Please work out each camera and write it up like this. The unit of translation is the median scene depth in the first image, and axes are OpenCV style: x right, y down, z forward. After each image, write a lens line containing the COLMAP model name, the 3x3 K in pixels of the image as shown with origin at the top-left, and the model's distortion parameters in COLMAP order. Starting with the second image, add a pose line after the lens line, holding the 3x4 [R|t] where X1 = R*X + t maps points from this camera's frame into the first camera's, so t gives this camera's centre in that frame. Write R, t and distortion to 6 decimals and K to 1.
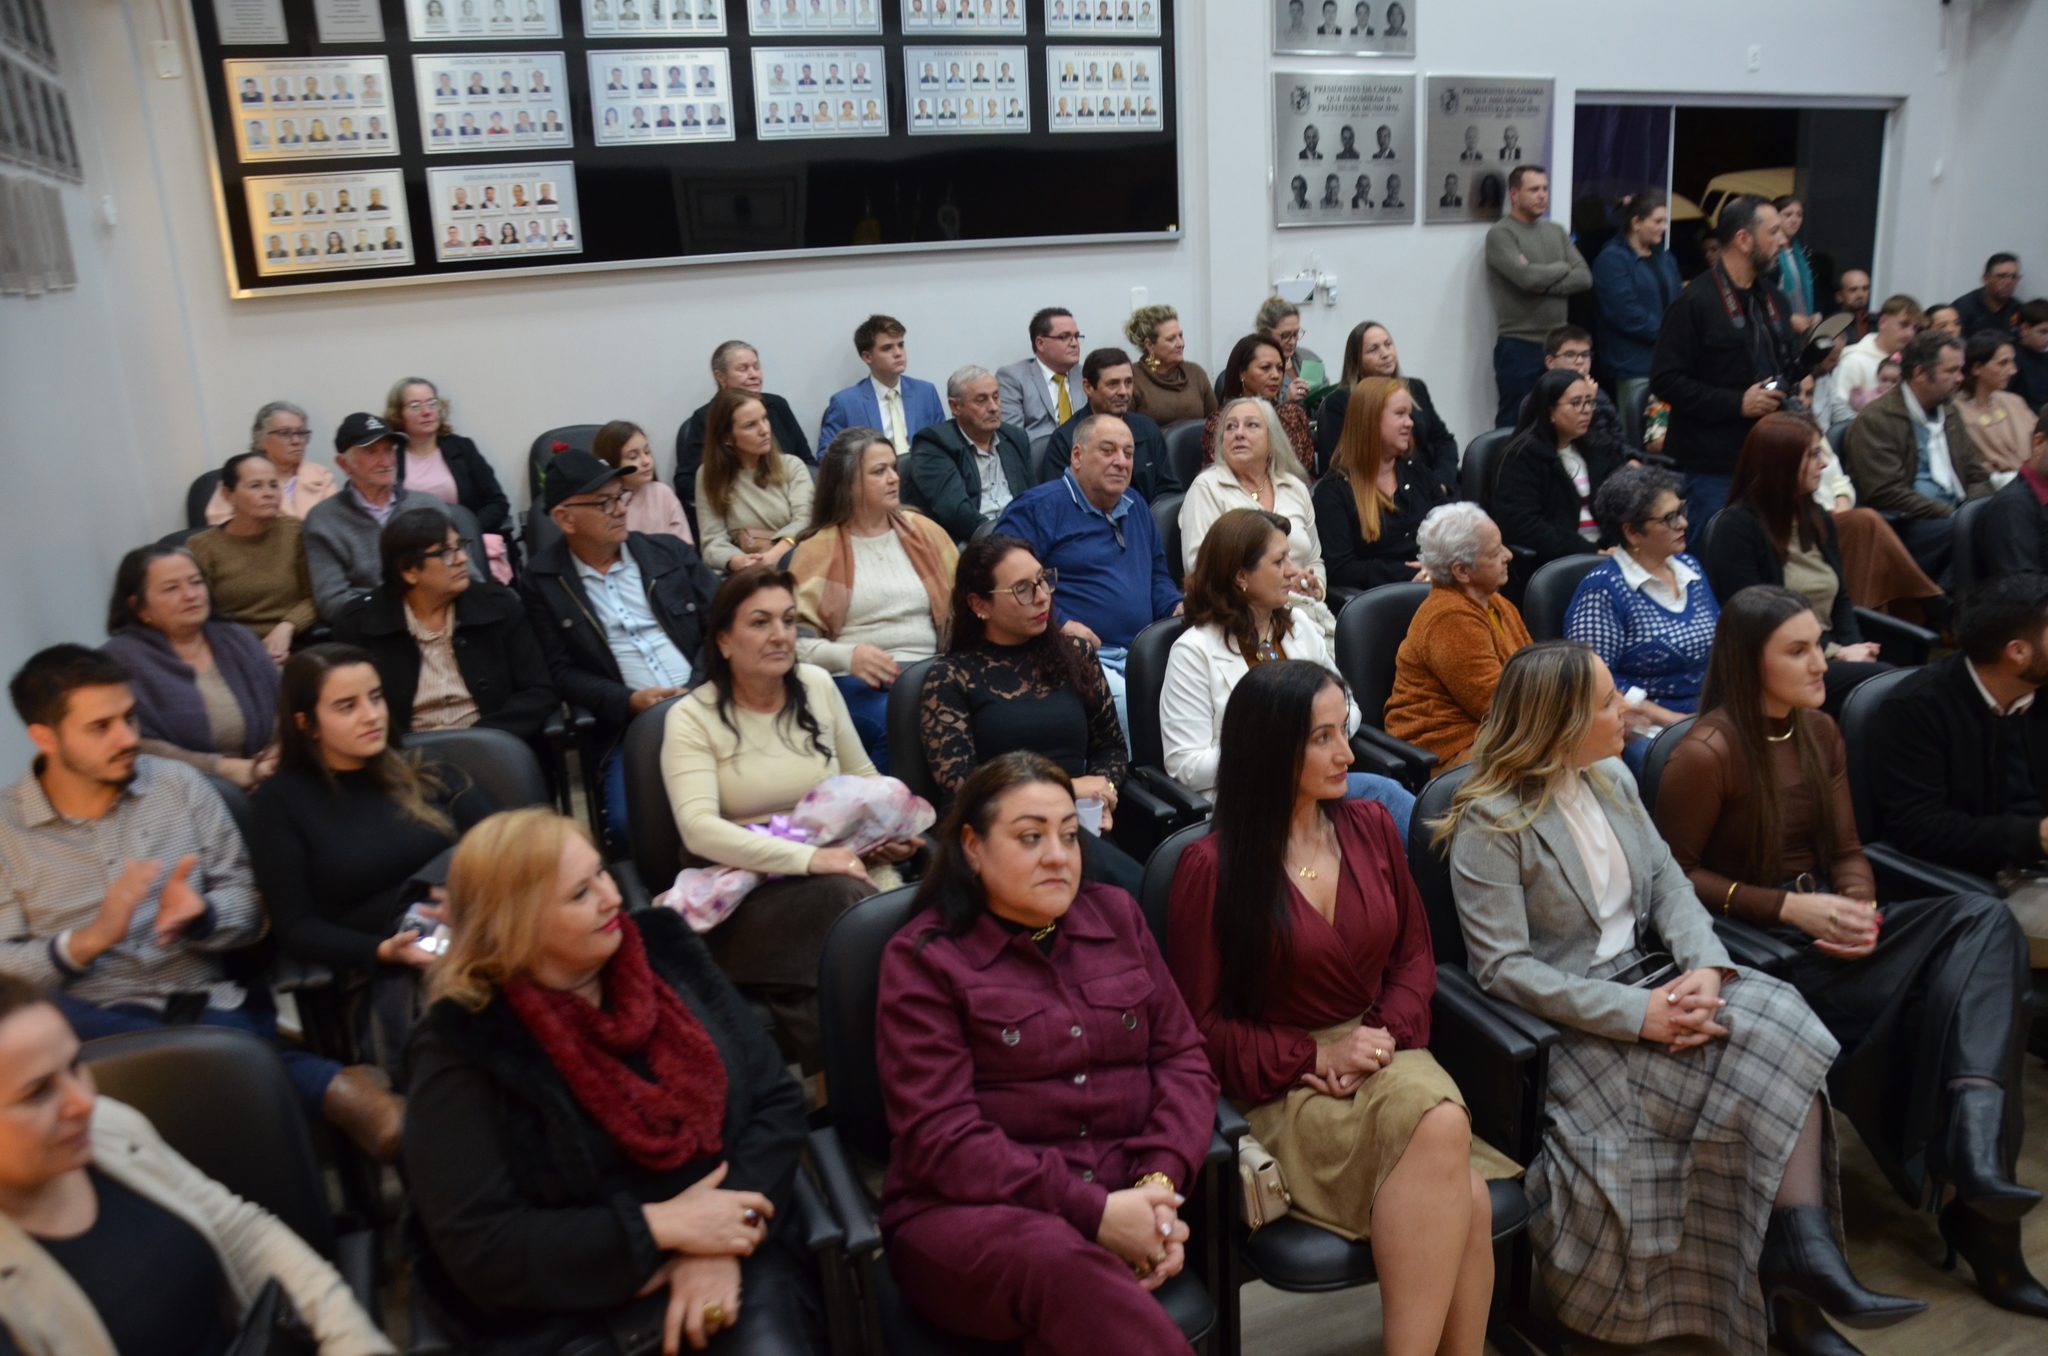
lens RADIAL K [[1595.4, 0, 1060.4], [0, 1595.4, 732.8], [0, 0, 1]] dist [-0.171511, 0.140273]
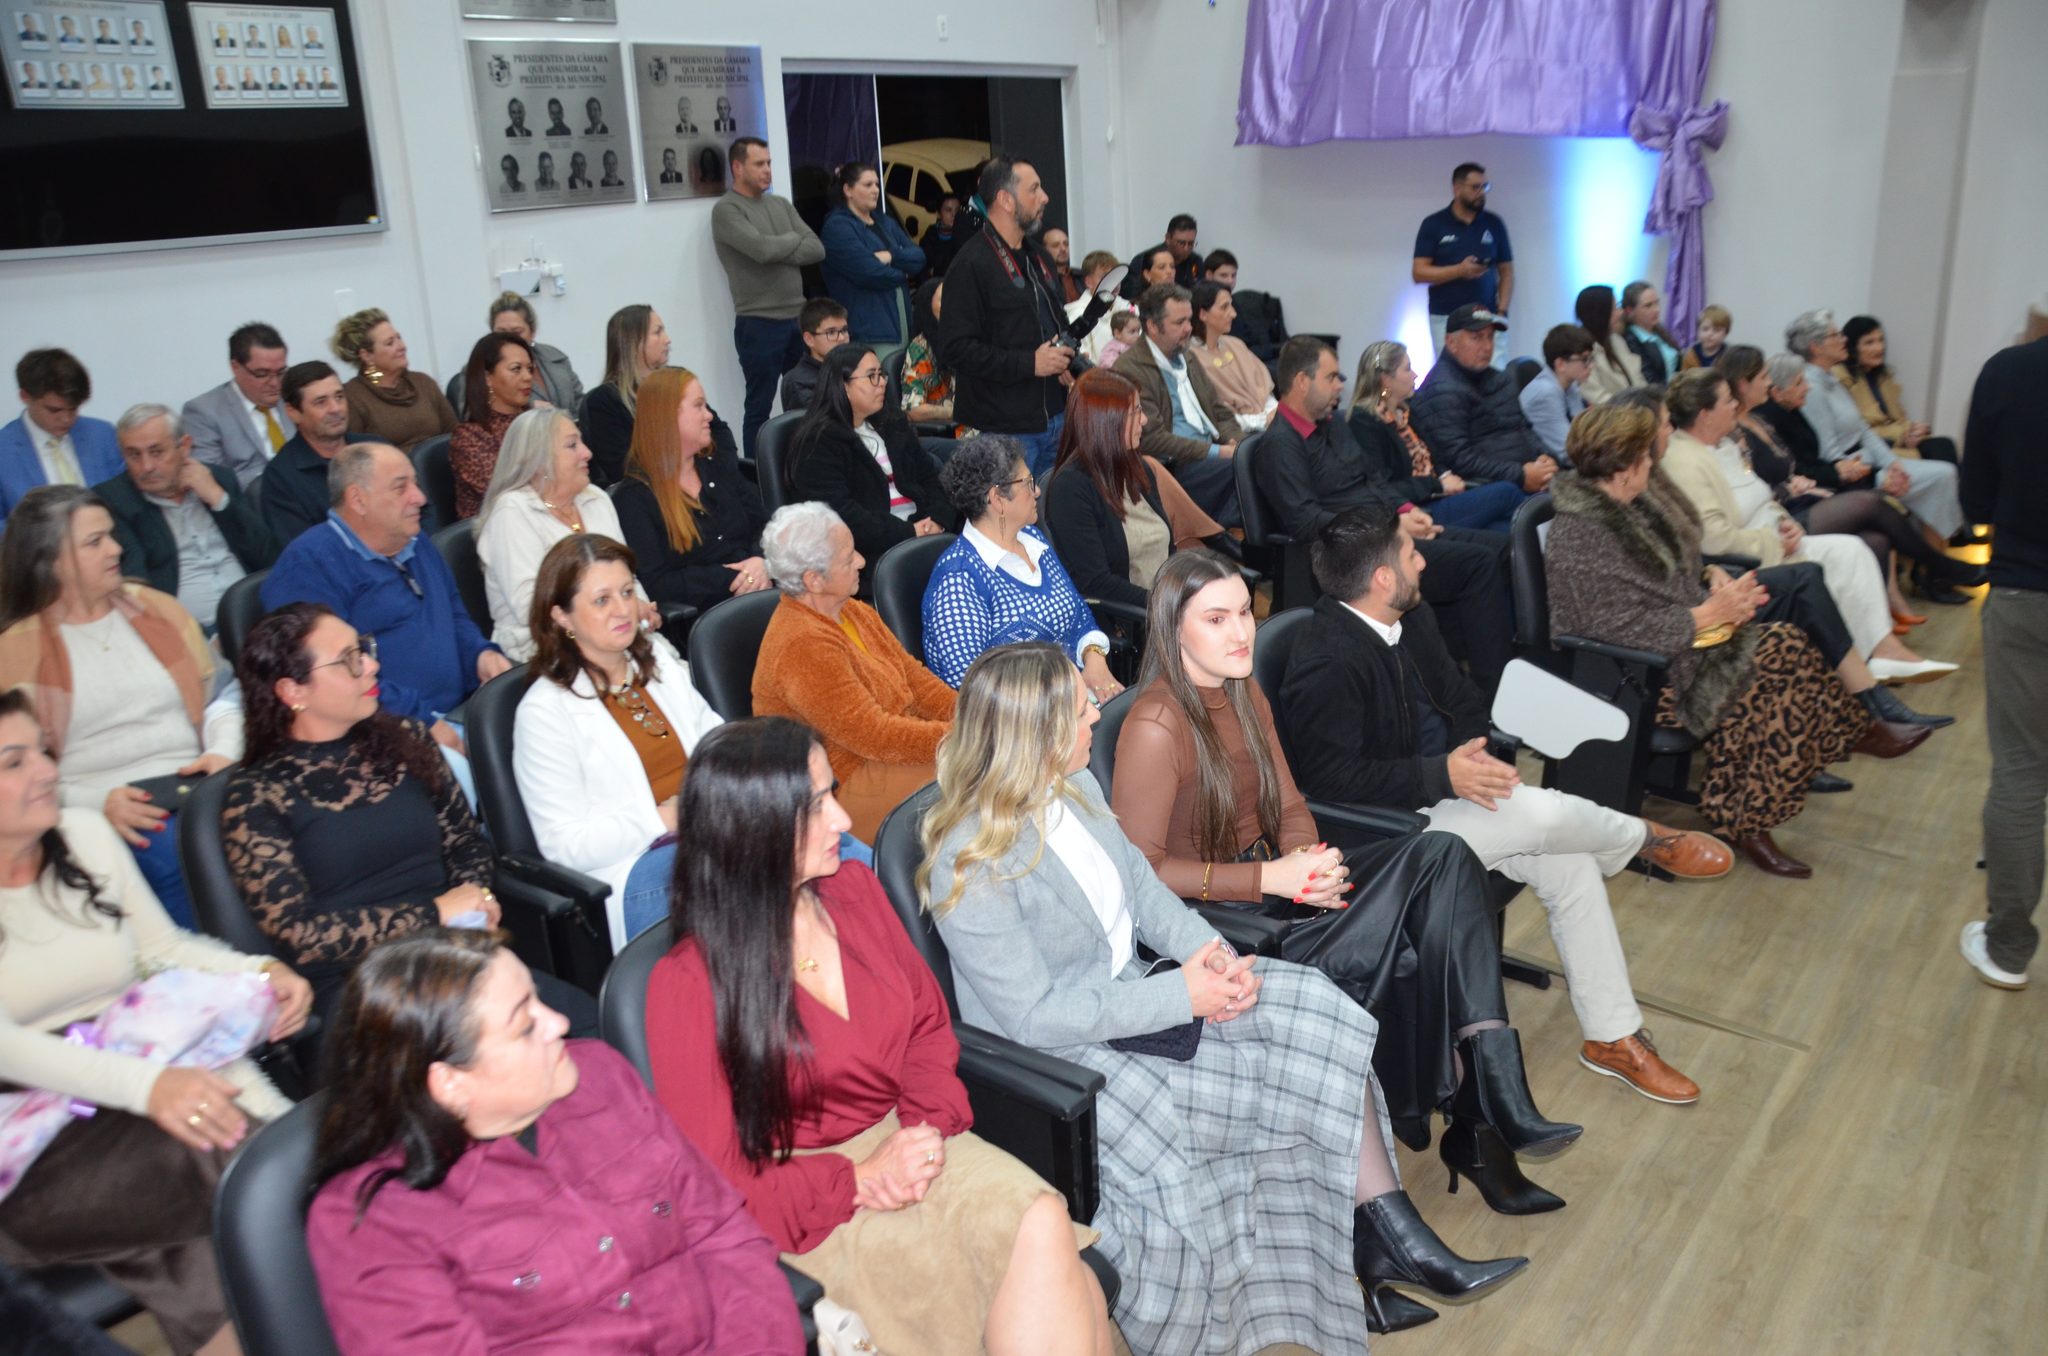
lens RADIAL K [[1579.1, 0, 1031.6], [0, 1579.1, 730.8], [0, 0, 1]] dist [-0.168944, 0.138599]
pose [[0.879005, -0.161705, 0.448555, -0.035309], [0.156524, 0.986463, 0.048892, -0.024021], [-0.450389, 0.027233, 0.892417, 0.086192]]
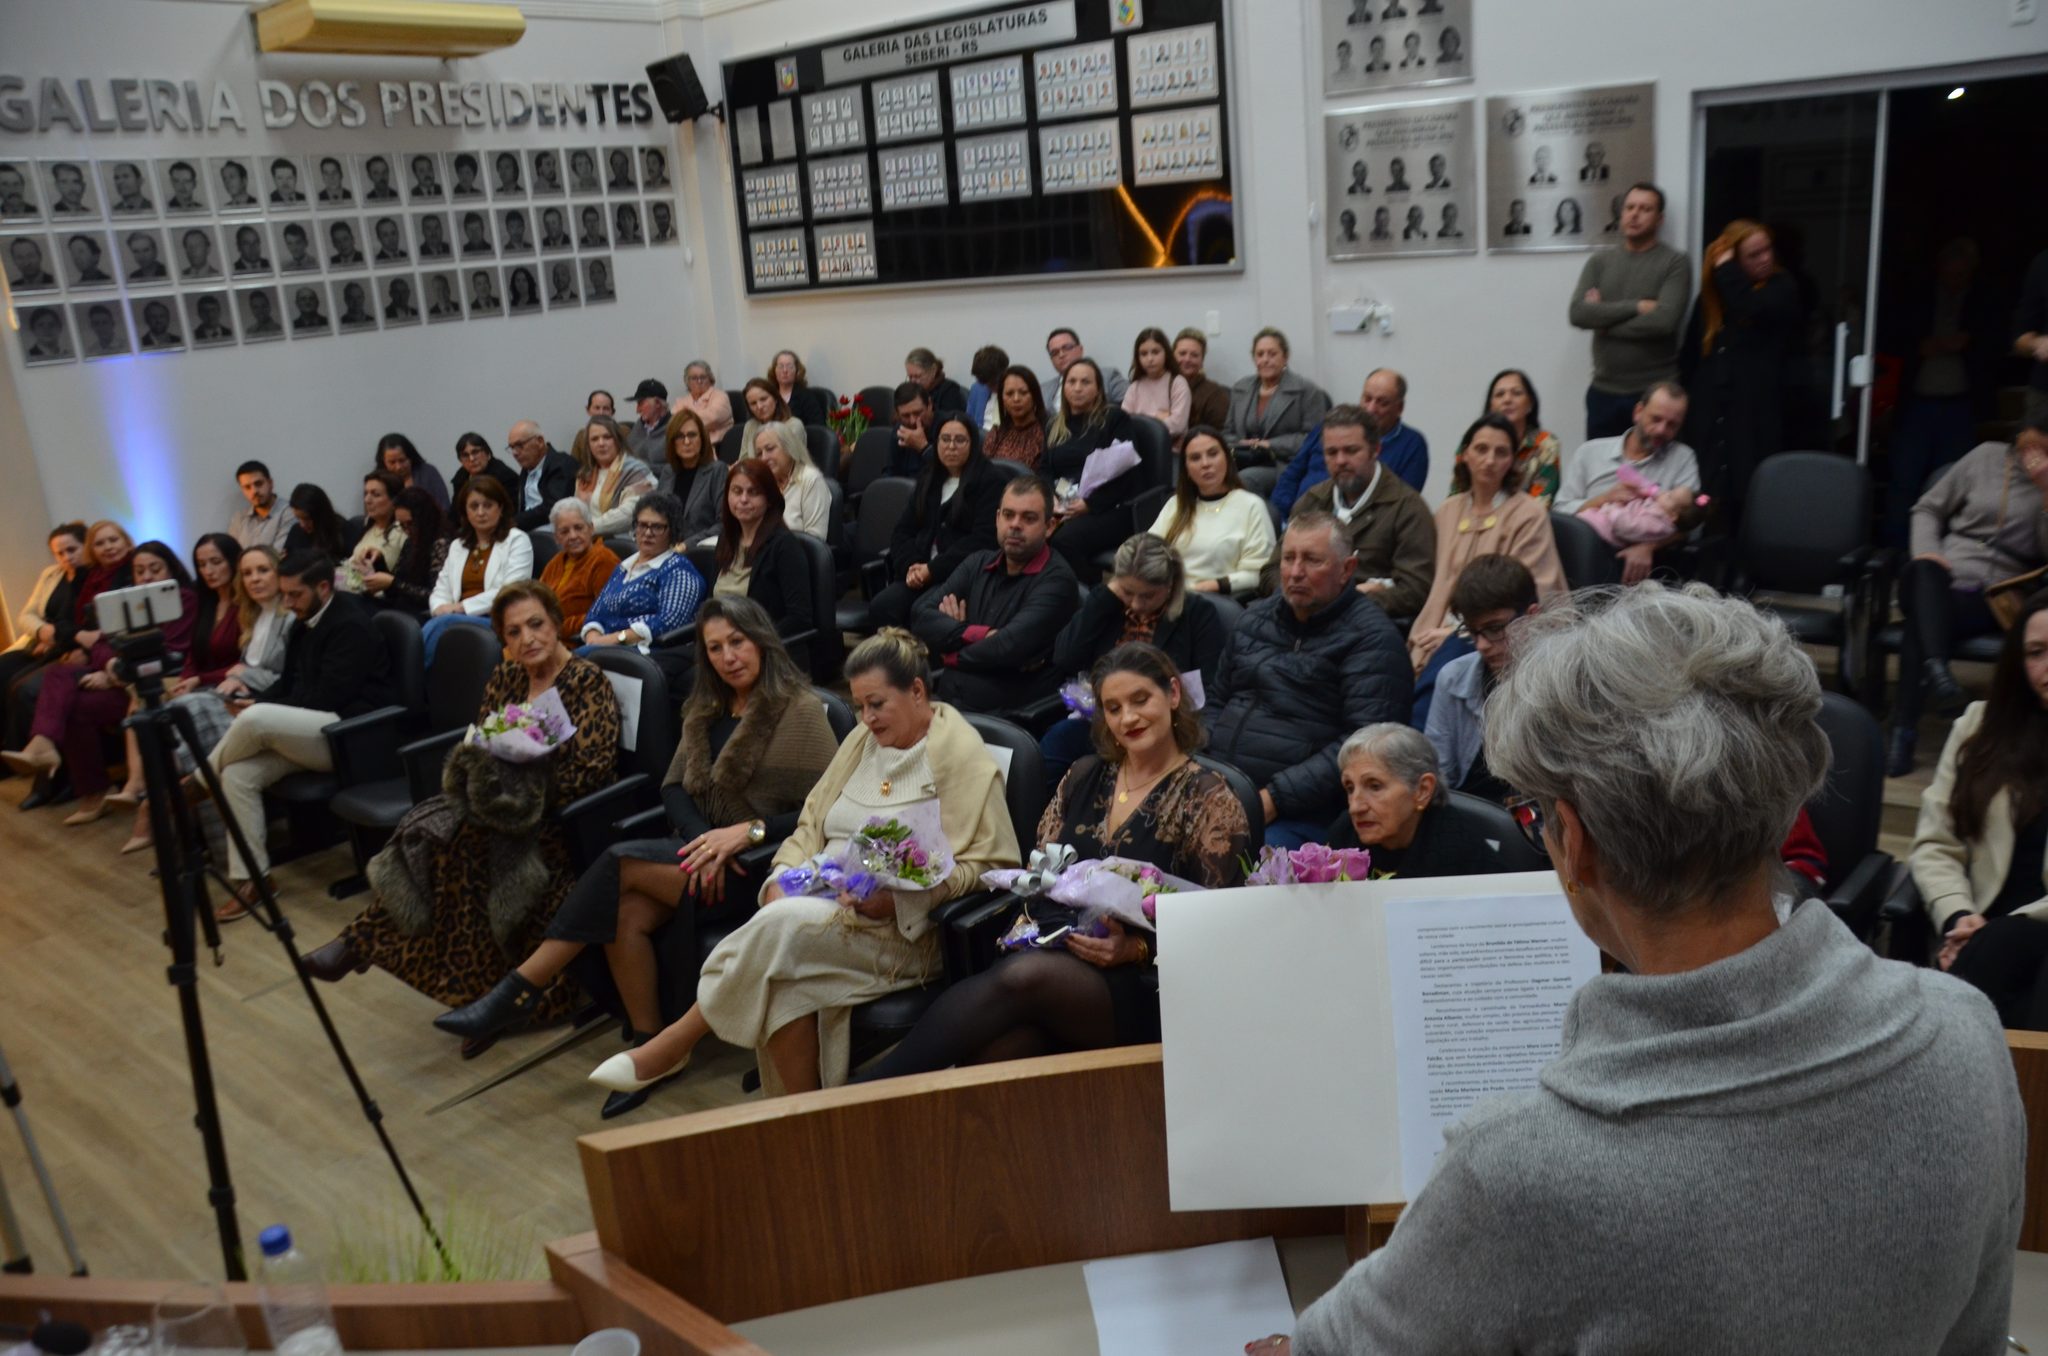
lens RADIAL K [[1582.2, 0, 1038.0], [0, 1582.2, 740.0], [0, 0, 1]] dist [-0.171766, 0.129889]
pose [[0.443209, 0.282799, -0.850641, 1.156073], [-0.217530, 0.954500, 0.203988, -0.202812], [0.869624, 0.094631, 0.484560, 0.384955]]
